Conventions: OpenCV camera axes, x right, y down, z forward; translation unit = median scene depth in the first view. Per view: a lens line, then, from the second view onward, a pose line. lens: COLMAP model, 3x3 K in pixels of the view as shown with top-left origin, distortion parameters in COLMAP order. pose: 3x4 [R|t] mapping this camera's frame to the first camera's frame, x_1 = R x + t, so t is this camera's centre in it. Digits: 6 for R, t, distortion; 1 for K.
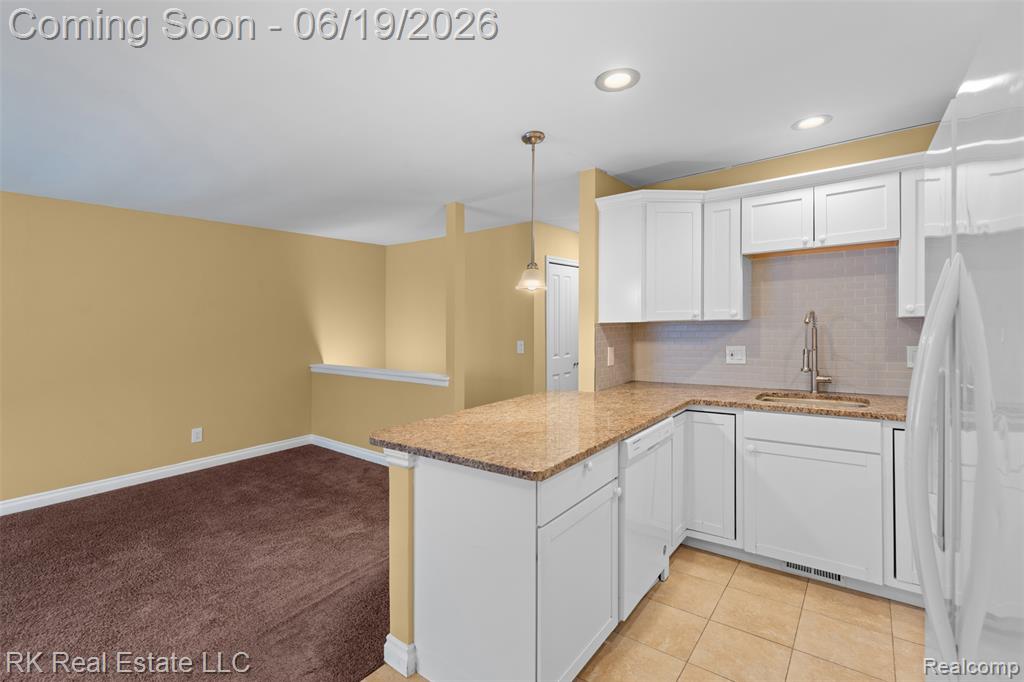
lens RADIAL K [[466.5, 0, 510.6], [0, 466.5, 336.0], [0, 0, 1]] dist [-0.002794, -0.000502]
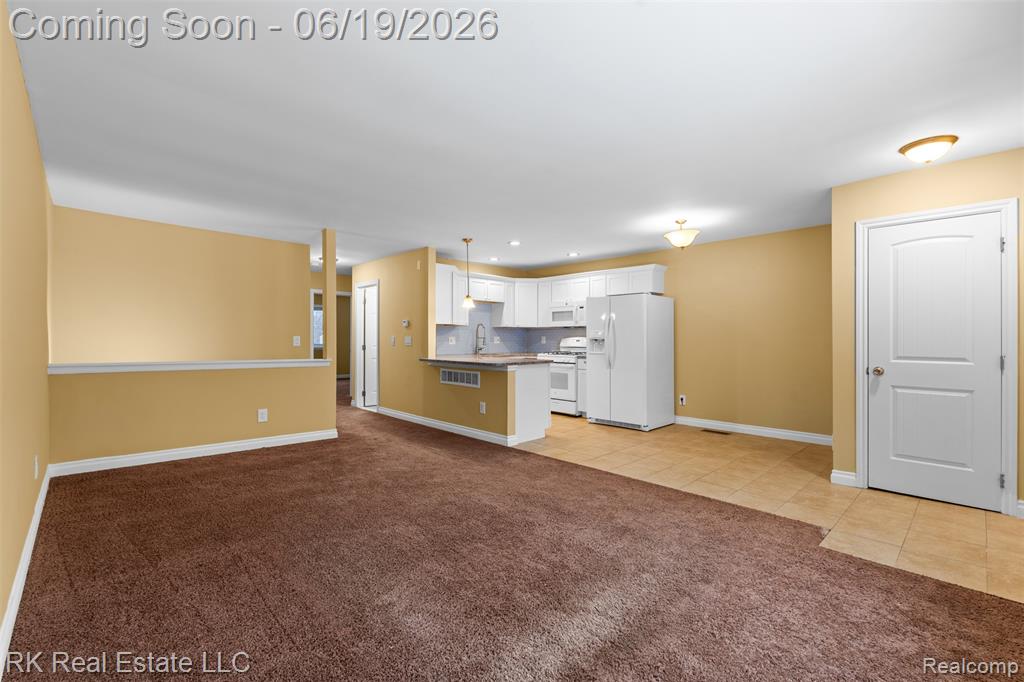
lens RADIAL K [[447.2, 0, 529.4], [0, 447.2, 345.5], [0, 0, 1]] dist [-0.001109, 0.000056]
pose [[0.122540, 0.008287, 0.992429, -1.967848], [0.021806, 0.999701, -0.011041, 0.112926], [-0.992224, 0.022994, 0.122323, 0.407091]]
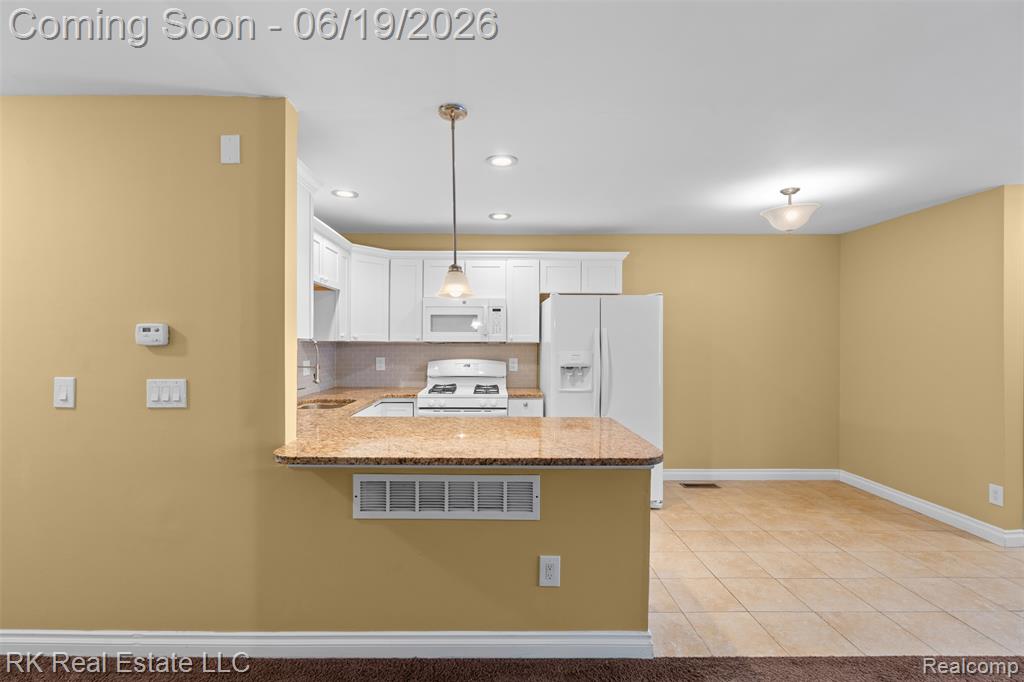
lens RADIAL K [[458.3, 0, 492.6], [0, 458.3, 342.7], [0, 0, 1]] dist [-0.009857, -0.000214]
pose [[-0.609125, 0.021717, 0.792776, -0.620631], [0.033683, 0.999431, -0.001497, -0.012648], [-0.792358, 0.025791, -0.609511, 1.356025]]
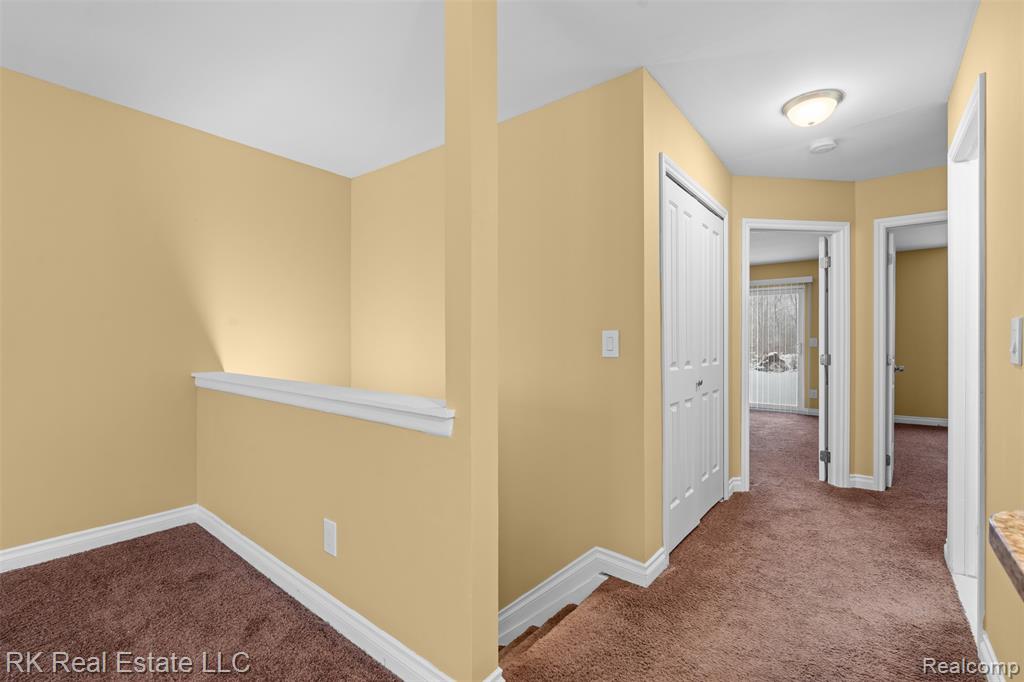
lens RADIAL K [[454.0, 0, 517.4], [0, 454.0, 350.7], [0, 0, 1]] dist [0.000090, 0.000339]
pose [[0.999716, 0.022098, -0.008889, -0.121604], [-0.022234, 0.999633, -0.015451, 0.071144], [0.008545, 0.015645, 0.999841, 0.966698]]
